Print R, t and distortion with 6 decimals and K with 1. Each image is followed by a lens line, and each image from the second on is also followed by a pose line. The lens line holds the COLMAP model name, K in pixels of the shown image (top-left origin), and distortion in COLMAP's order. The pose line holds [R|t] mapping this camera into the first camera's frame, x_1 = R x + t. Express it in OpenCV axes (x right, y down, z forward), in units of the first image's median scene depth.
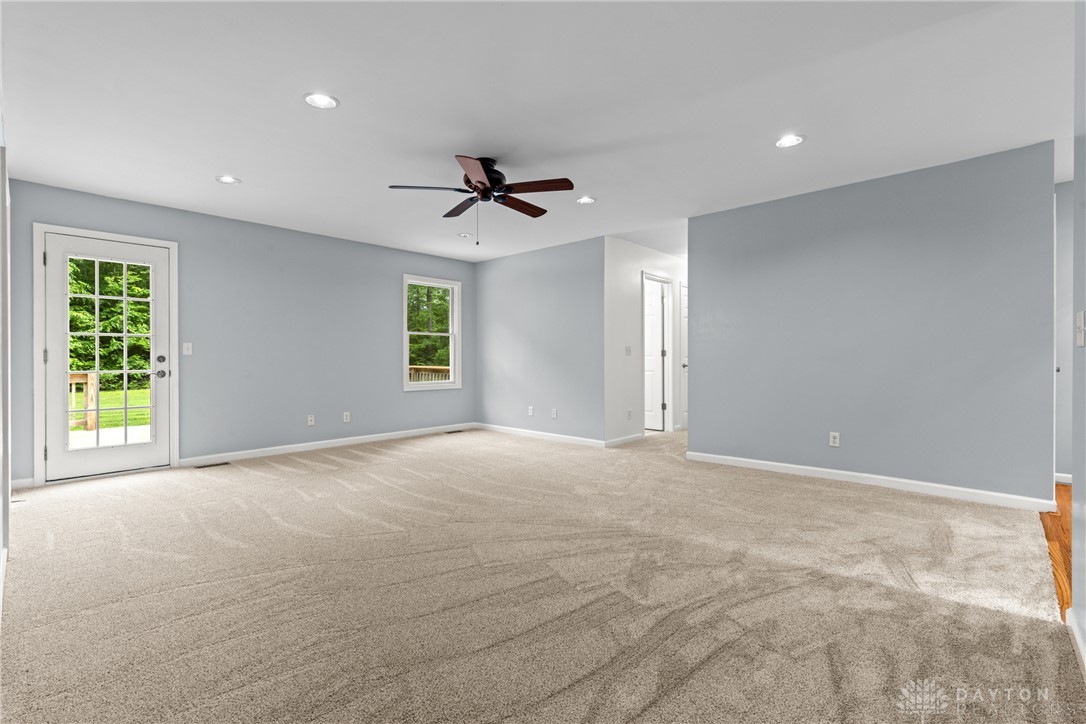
lens RADIAL K [[501.4, 0, 535.1], [0, 501.4, 358.3], [0, 0, 1]] dist [0.000565, 0.000000]
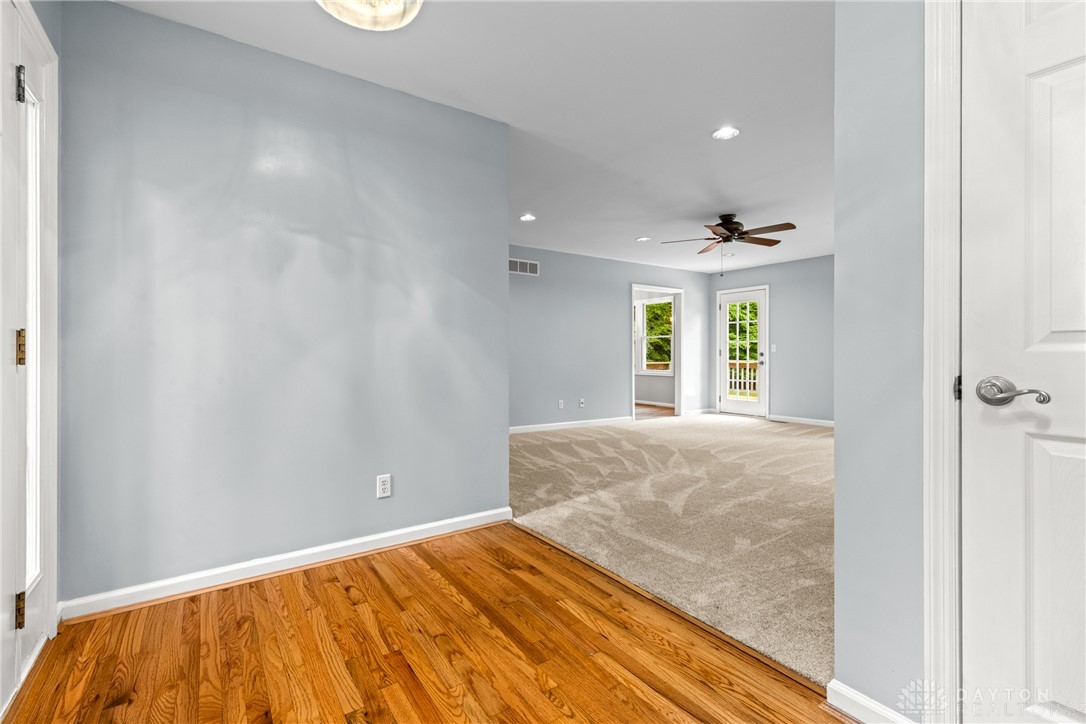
lens RADIAL K [[478.4, 0, 539.2], [0, 478.4, 353.5], [0, 0, 1]] dist [0.002109, 0.000163]
pose [[-0.225722, 0.000314, -0.974192, 1.021831], [-0.001663, 0.999998, 0.000708, -0.001902], [0.974190, 0.001780, -0.225722, 0.624609]]
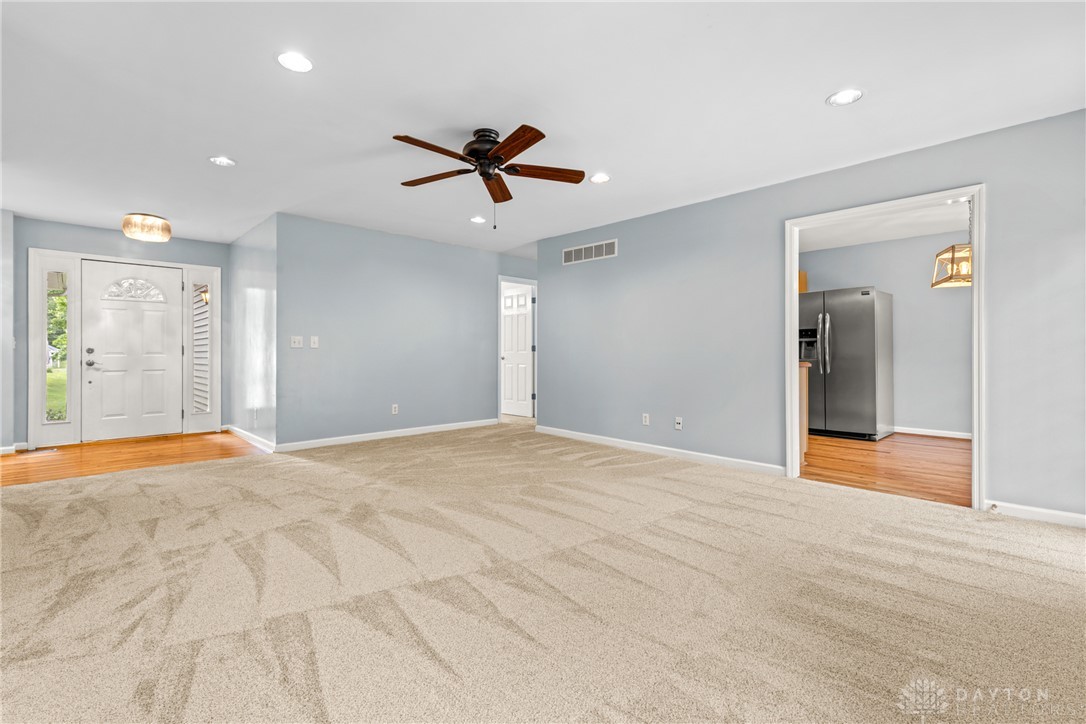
lens RADIAL K [[485.3, 0, 536.3], [0, 485.3, 355.0], [0, 0, 1]] dist [0.003891, 0.000537]
pose [[-0.998409, 0.001534, 0.056373, -0.175598], [0.001736, 0.999992, 0.003531, 0.003099], [-0.056367, 0.003623, -0.998404, 1.443681]]
